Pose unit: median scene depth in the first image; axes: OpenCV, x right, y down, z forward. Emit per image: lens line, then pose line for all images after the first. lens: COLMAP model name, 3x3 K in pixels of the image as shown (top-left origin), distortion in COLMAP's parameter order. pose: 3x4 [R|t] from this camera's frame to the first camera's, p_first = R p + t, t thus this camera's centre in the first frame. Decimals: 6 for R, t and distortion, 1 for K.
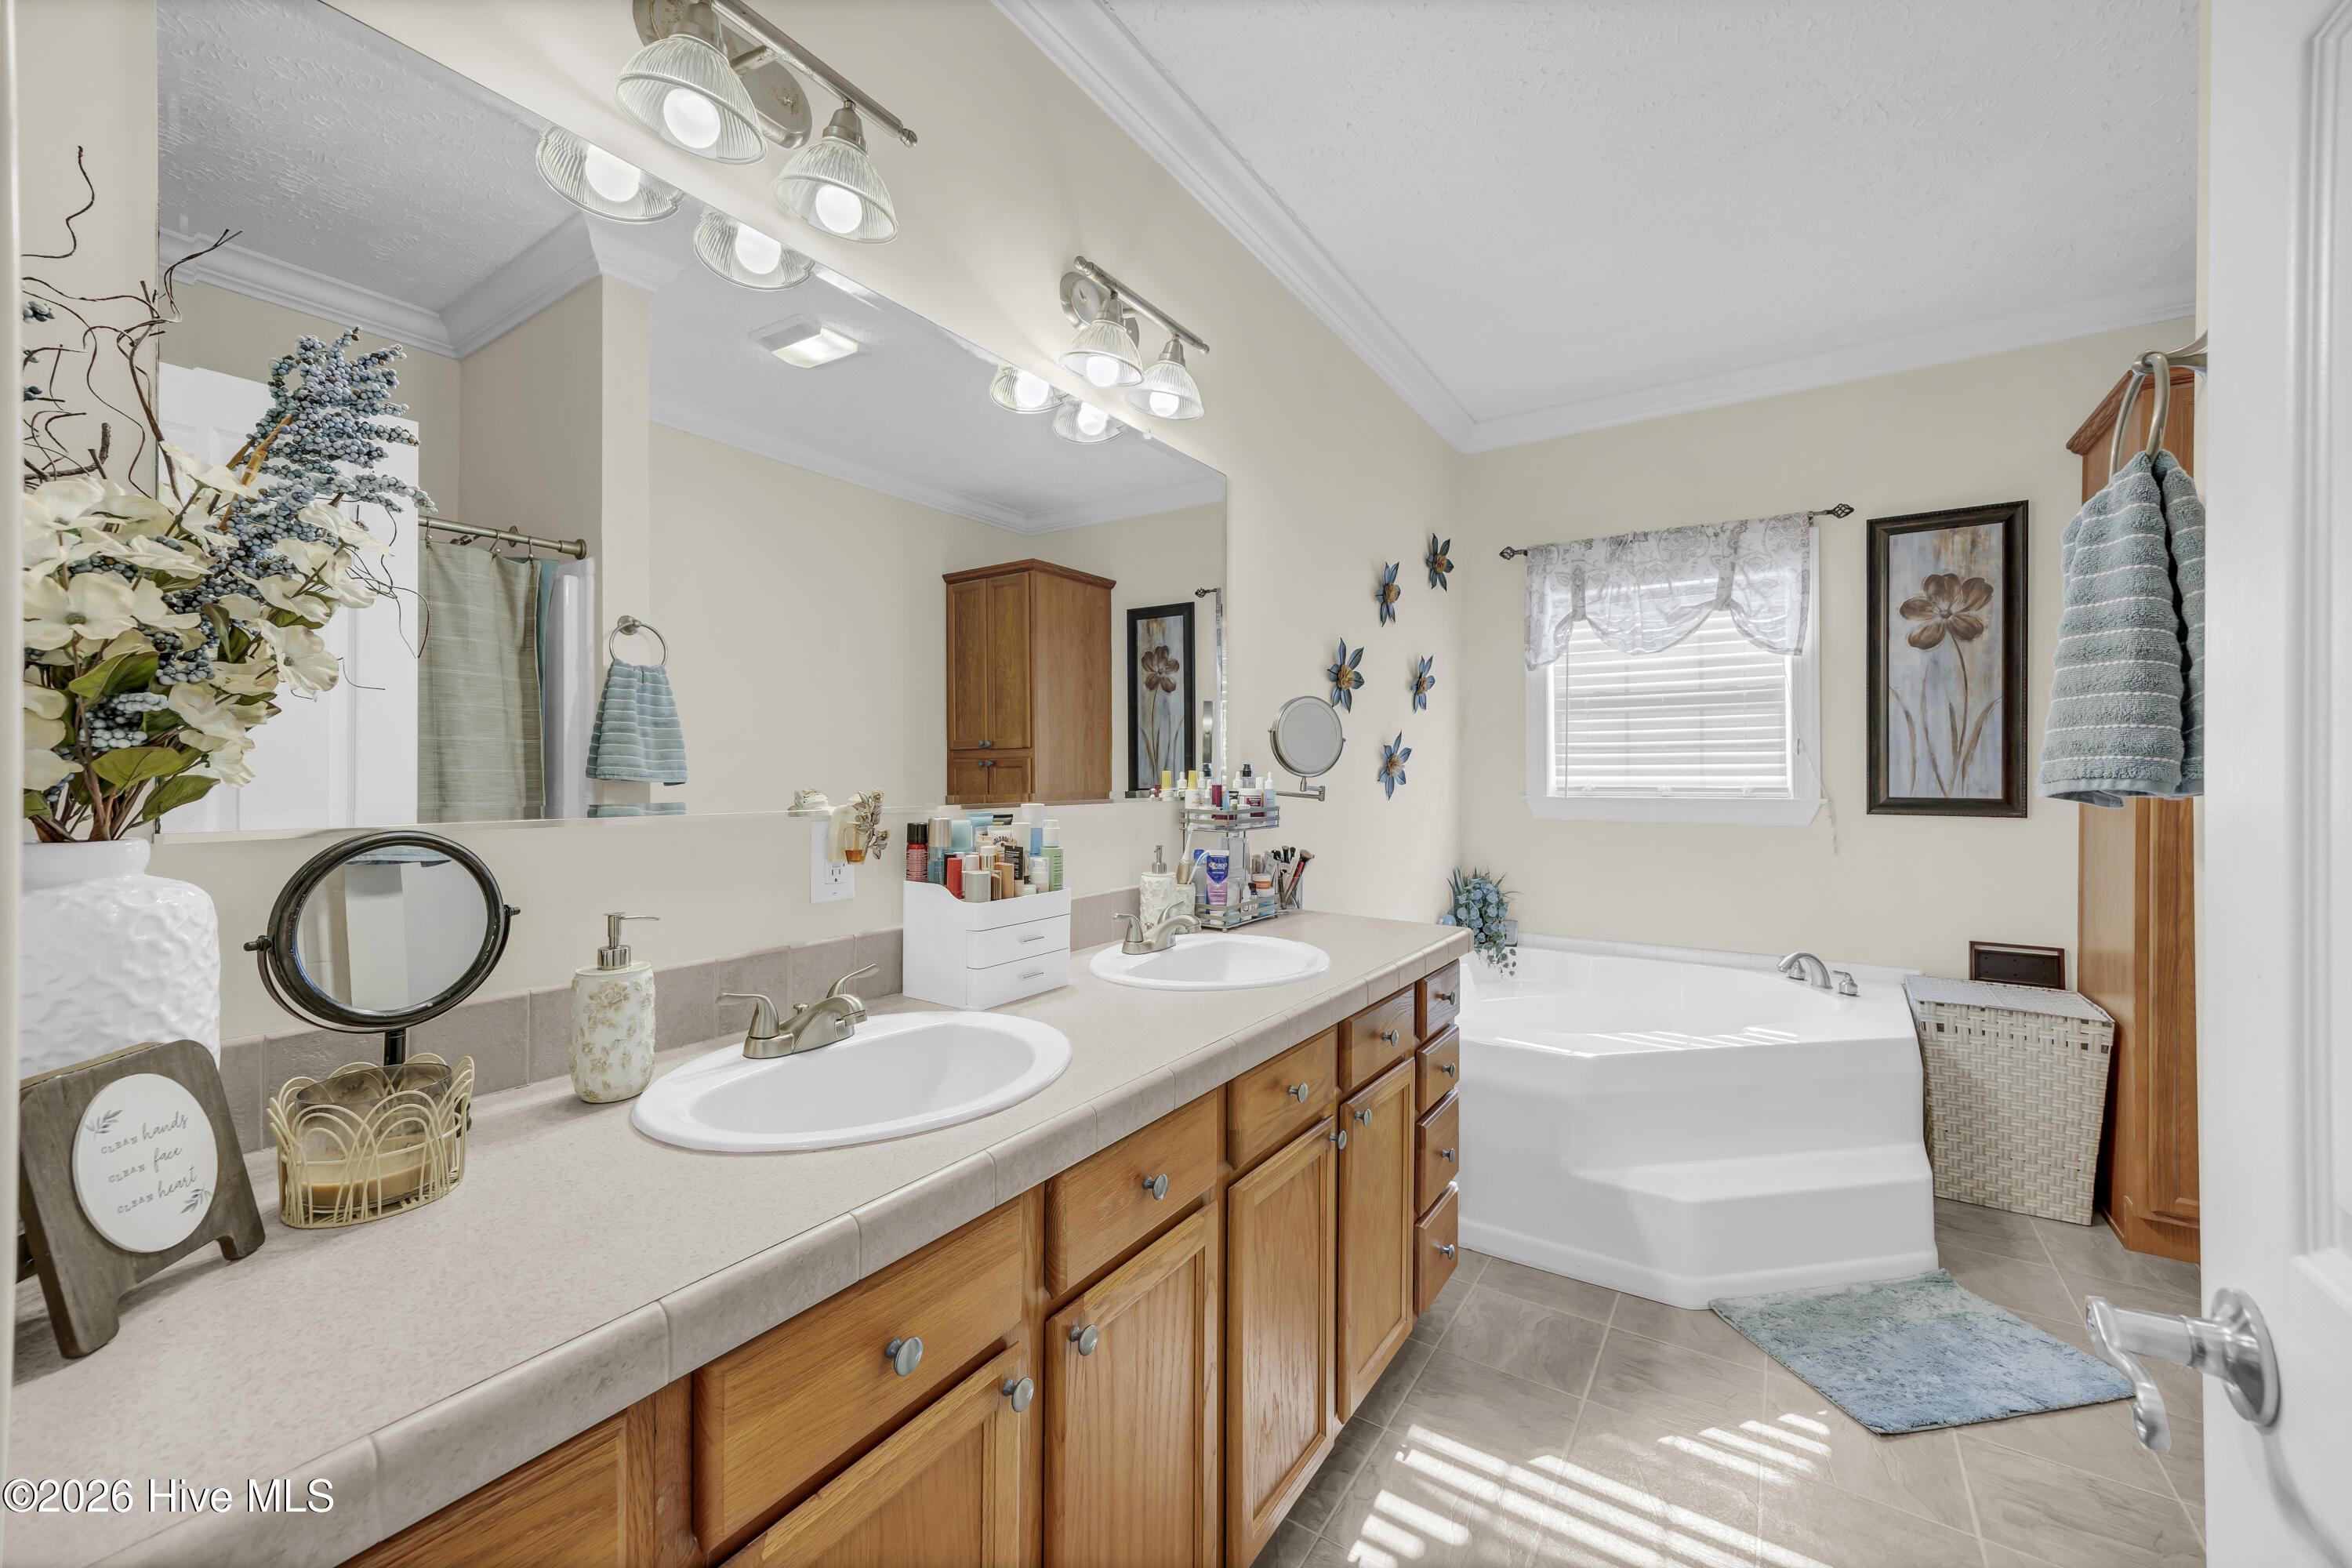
lens RADIAL K [[903.7, 0, 1177.6], [0, 903.7, 780.6], [0, 0, 1]] dist [-0.003649, -0.000561]
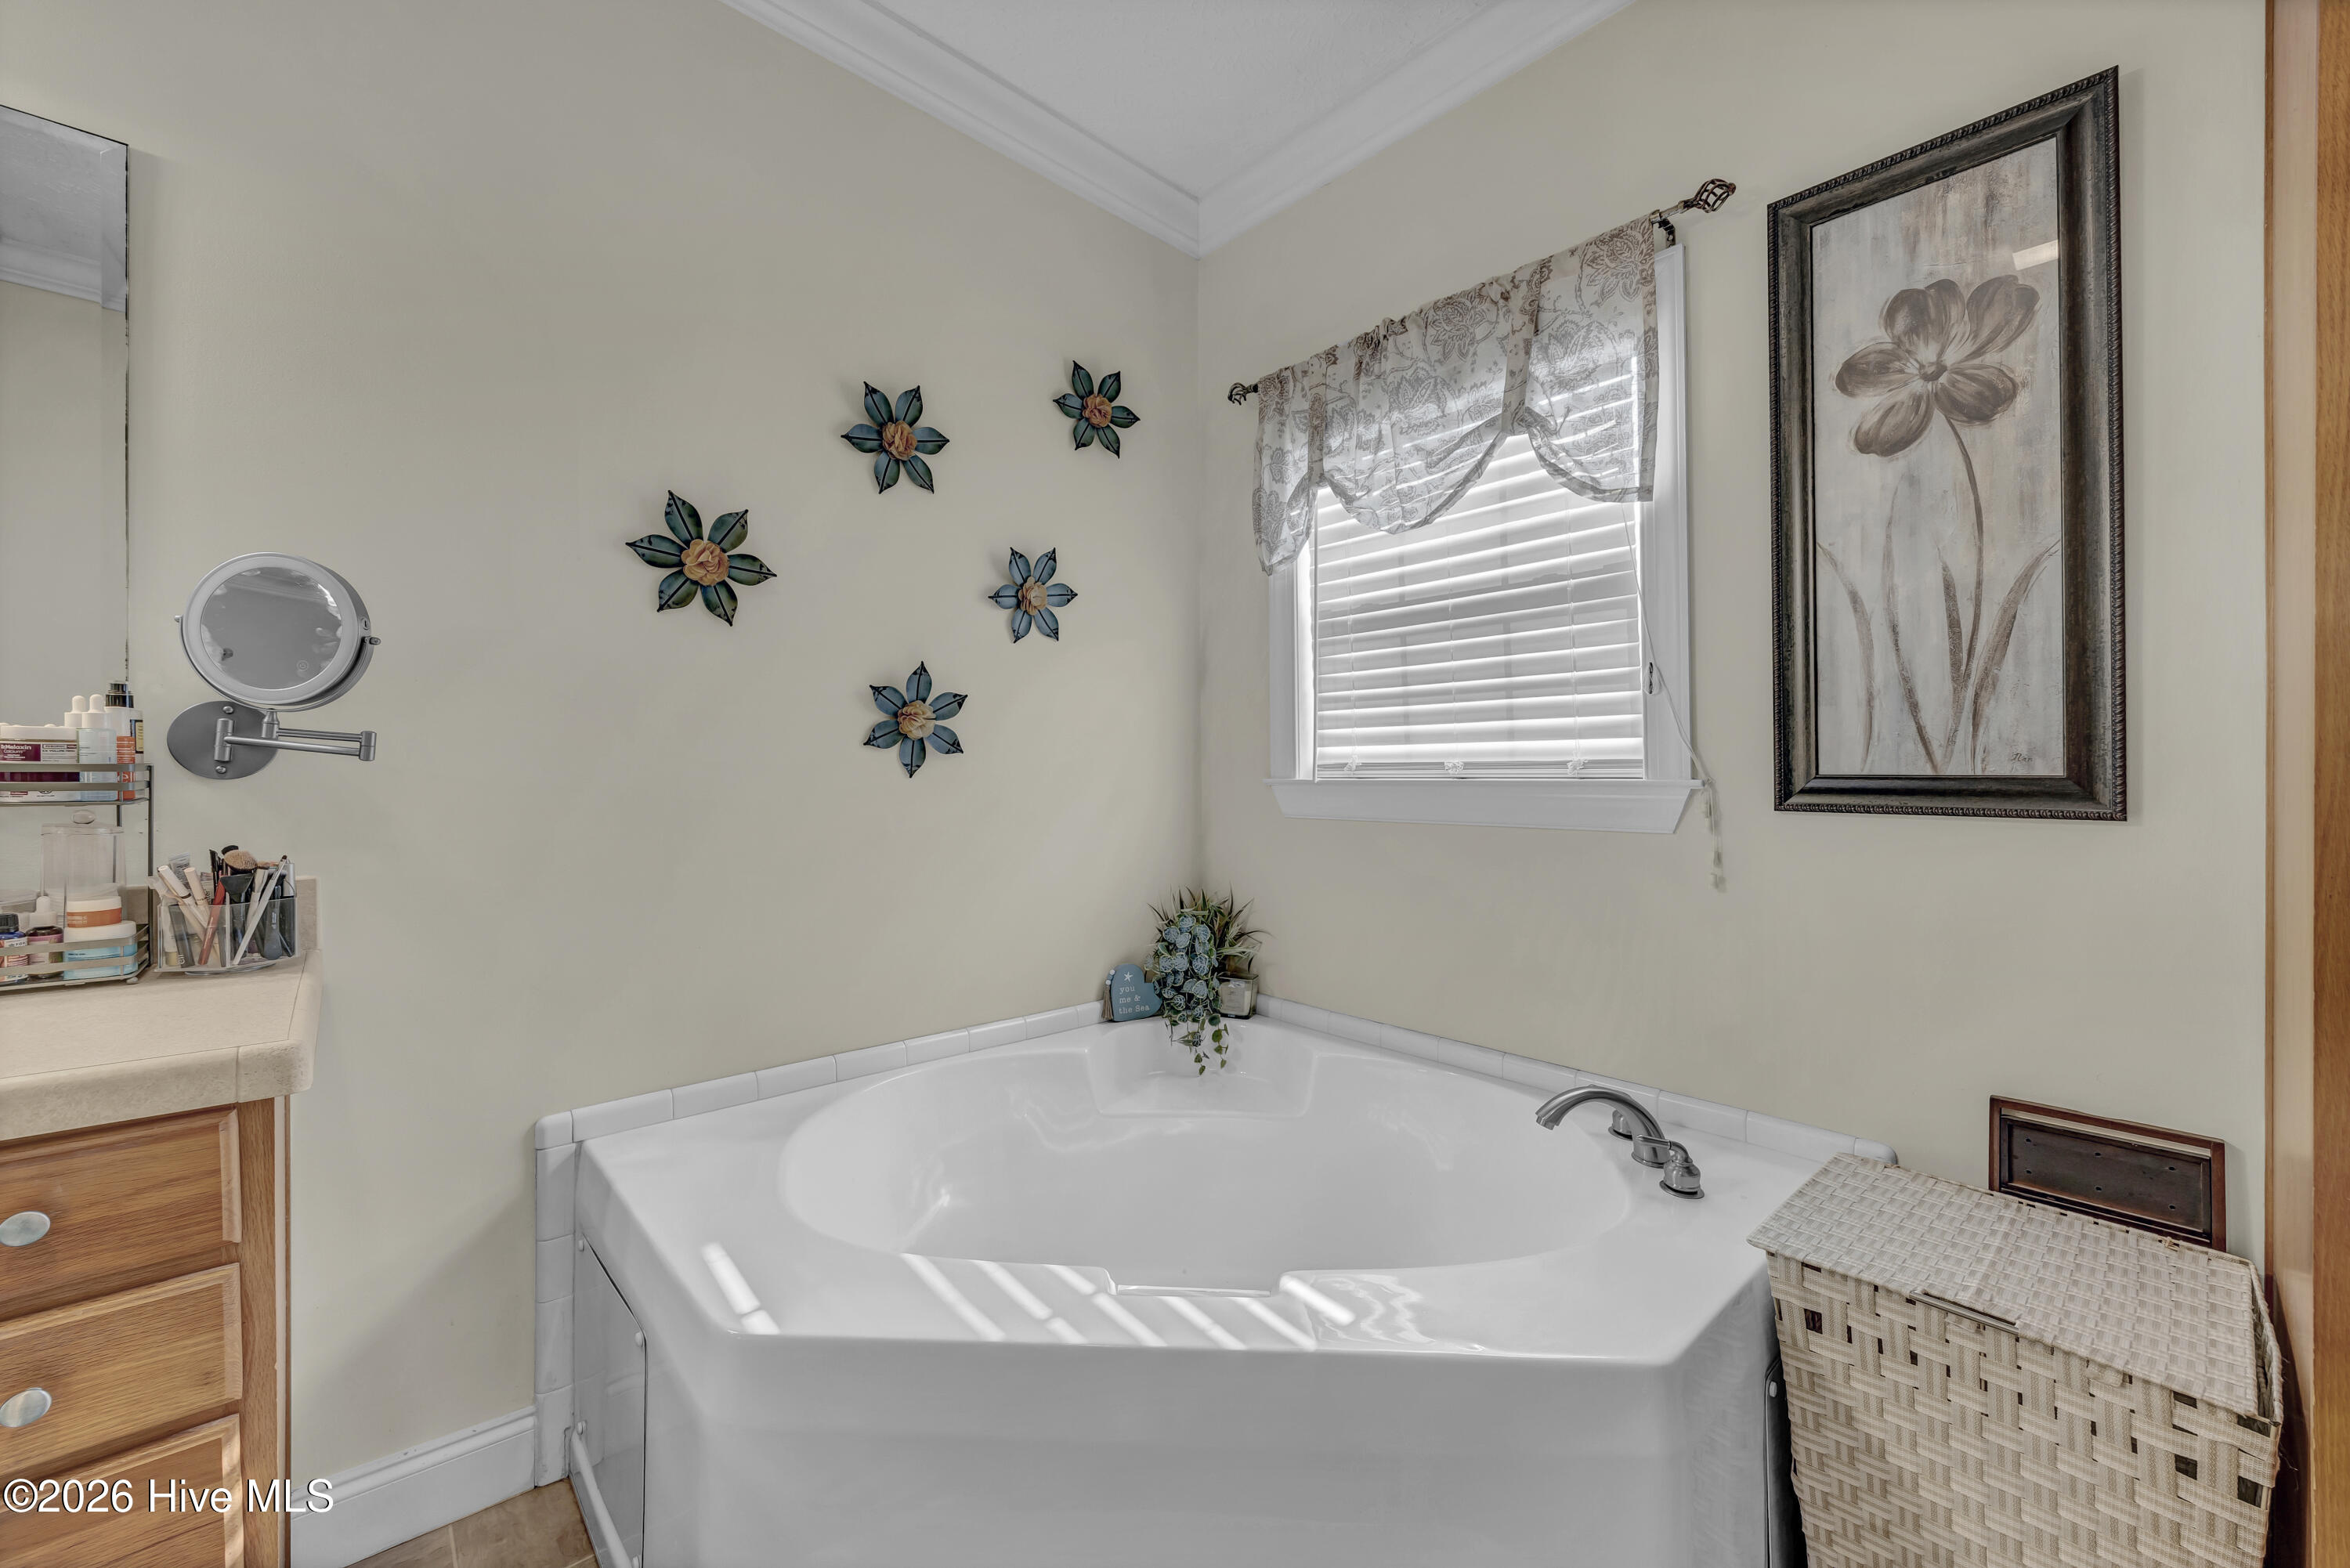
lens RADIAL K [[902.8, 0, 1167.8], [0, 902.8, 776.4], [0, 0, 1]] dist [-0.003649, -0.000561]
pose [[0.974180, 0.004346, -0.225732, 0.561898], [-0.006253, 0.999951, -0.007732, 0.025386], [0.225688, 0.008944, 0.974159, 0.456575]]
